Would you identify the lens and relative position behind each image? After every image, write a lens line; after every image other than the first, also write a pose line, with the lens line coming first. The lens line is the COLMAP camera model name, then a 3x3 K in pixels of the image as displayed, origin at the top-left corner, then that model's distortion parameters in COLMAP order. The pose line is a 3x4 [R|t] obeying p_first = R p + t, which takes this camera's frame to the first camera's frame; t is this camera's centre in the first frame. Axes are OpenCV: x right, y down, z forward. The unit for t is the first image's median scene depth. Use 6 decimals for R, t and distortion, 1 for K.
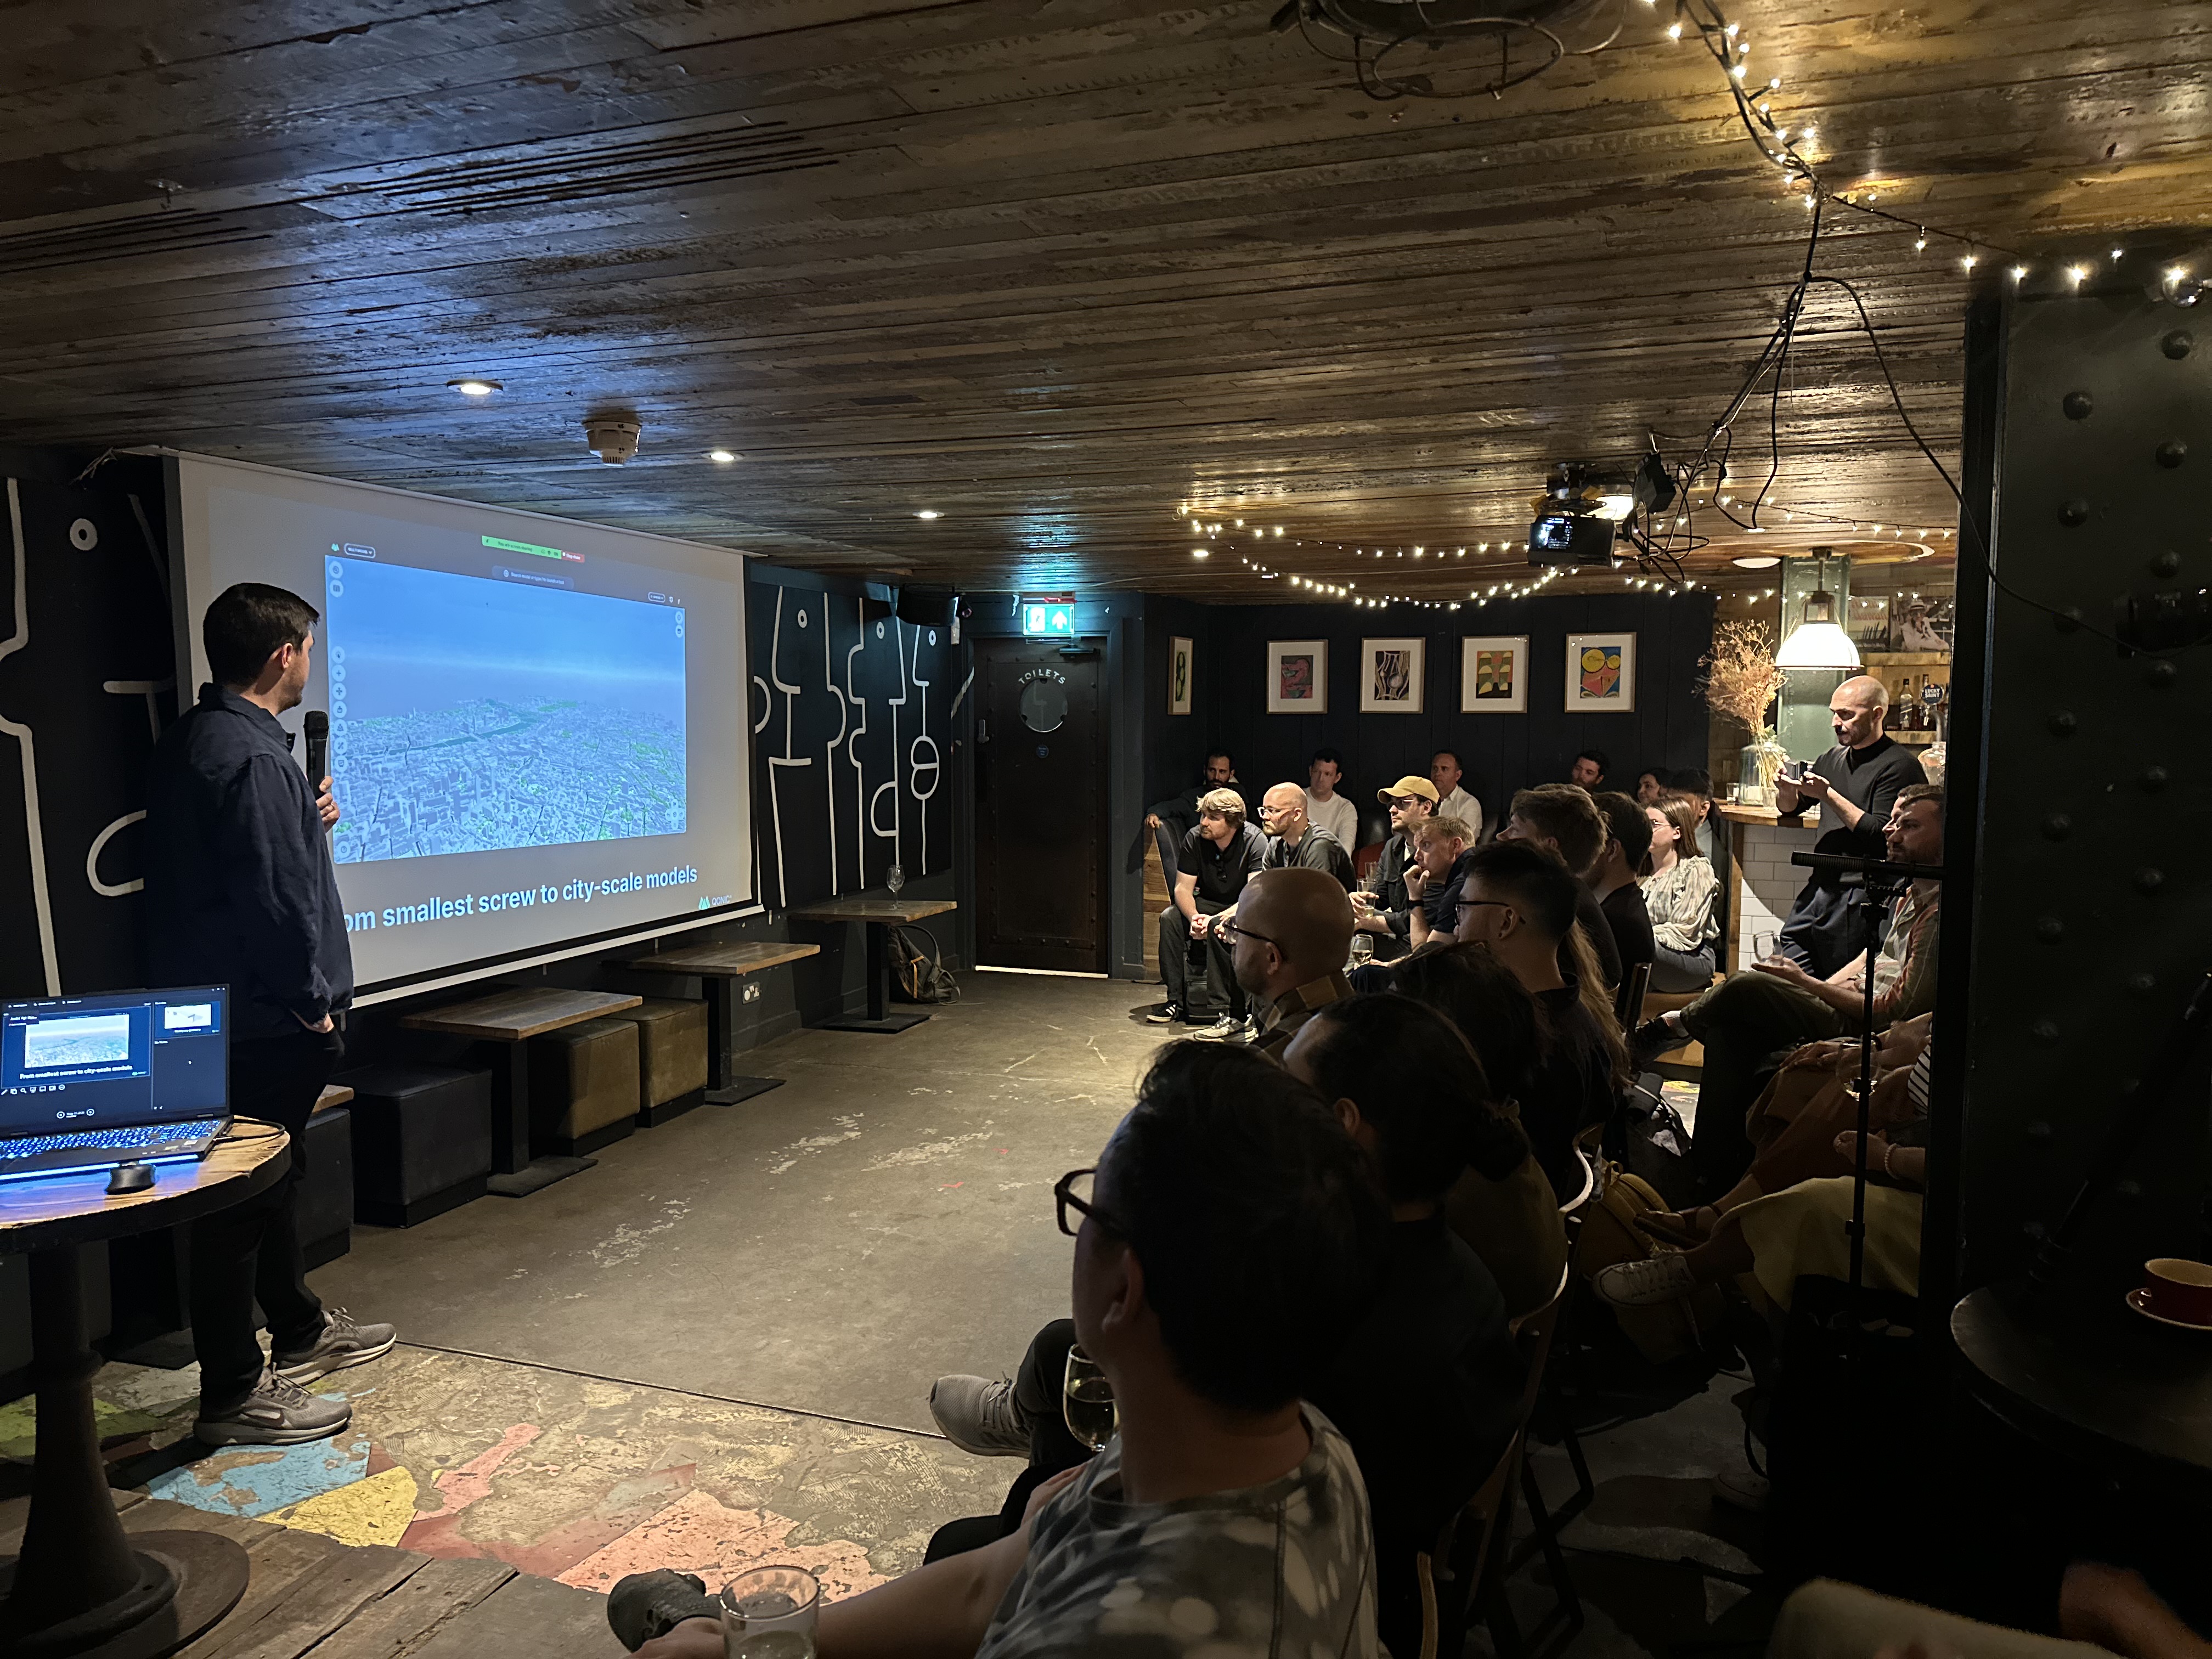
lens RADIAL K [[1537.4, 0, 1107.4], [0, 1537.4, 828.0], [0, 0, 1]] dist [0.007196, -0.013595]
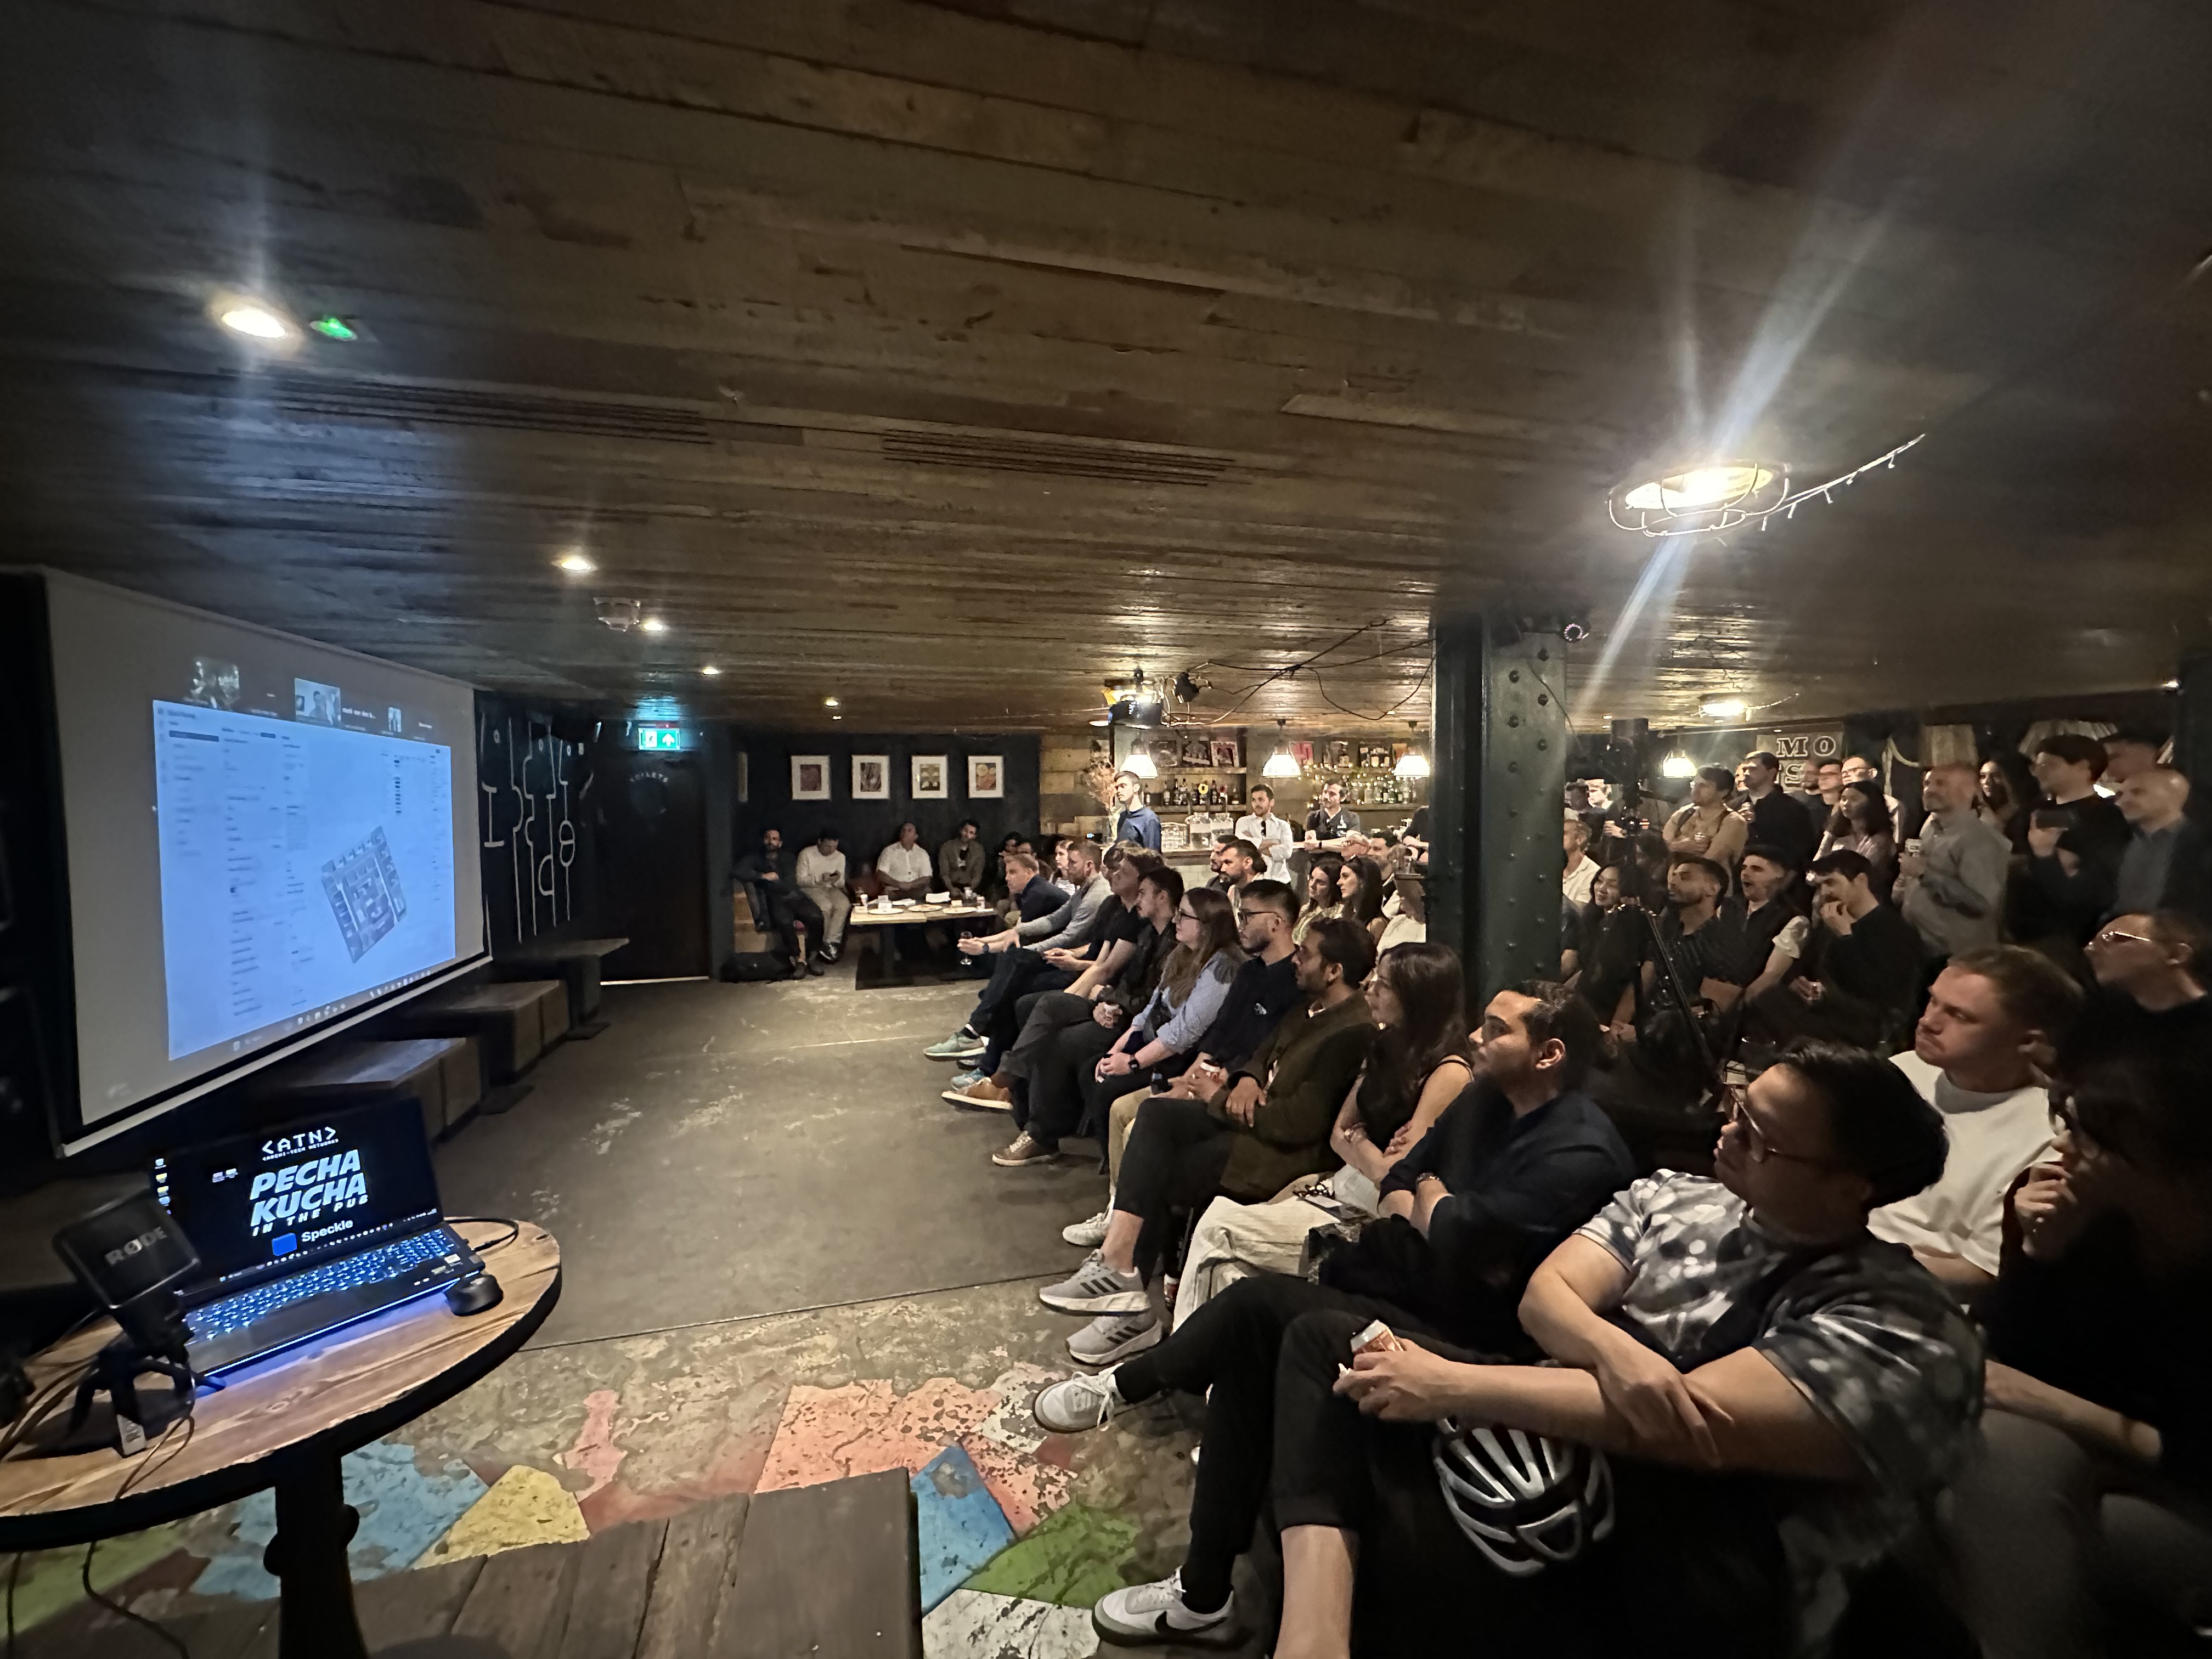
lens RADIAL K [[890.5, 0, 1106.4], [0, 890.5, 831.3], [0, 0, 1]] dist [0.003142, 0.000296]
pose [[0.826112, -0.031736, 0.562611, -0.191317], [0.050273, 0.998582, -0.017489, -0.013600], [-0.561259, 0.042732, 0.826537, 0.069989]]
